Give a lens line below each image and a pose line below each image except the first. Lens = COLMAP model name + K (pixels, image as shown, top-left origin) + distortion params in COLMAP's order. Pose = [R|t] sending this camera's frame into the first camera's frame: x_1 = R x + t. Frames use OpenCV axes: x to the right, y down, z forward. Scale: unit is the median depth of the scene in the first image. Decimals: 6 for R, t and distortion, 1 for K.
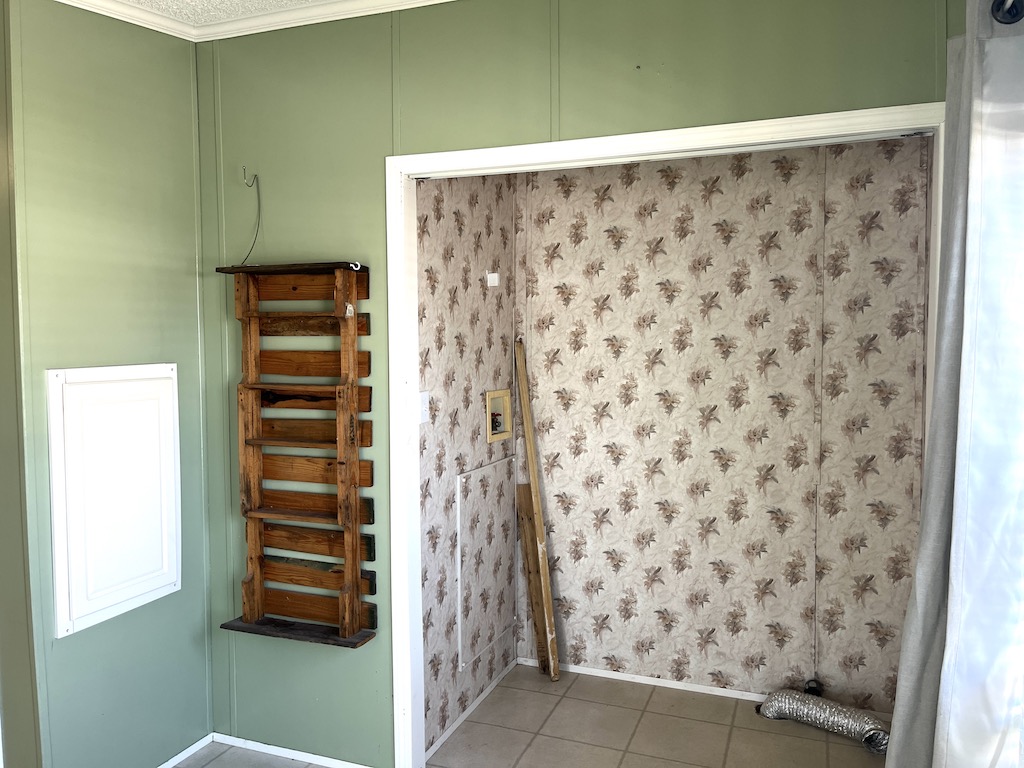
lens RADIAL K [[777.4, 0, 513.8], [0, 777.4, 384.4], [0, 0, 1]] dist [0.053516, -0.073097]
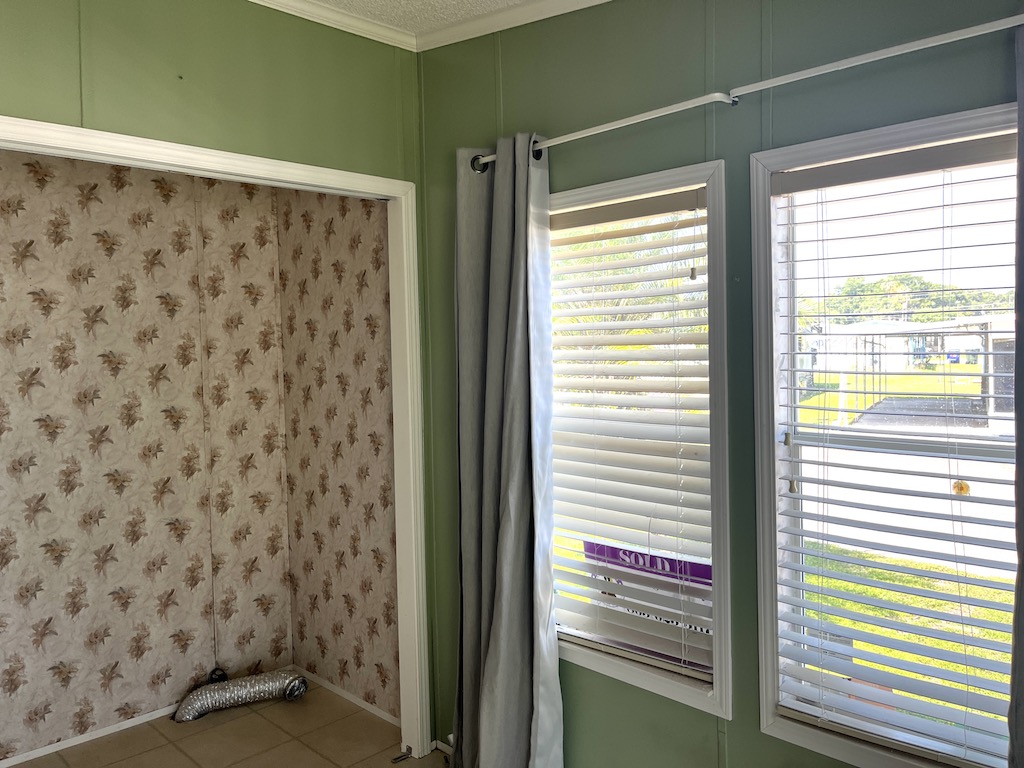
lens RADIAL K [[777.4, 0, 511.7], [0, 777.4, 389.7], [0, 0, 1]] dist [0.053516, -0.073097]
pose [[0.412110, -0.057592, 0.909312, -0.412926], [0.073935, 0.996823, 0.029627, -0.008590], [-0.908129, 0.055020, 0.415059, 0.163155]]
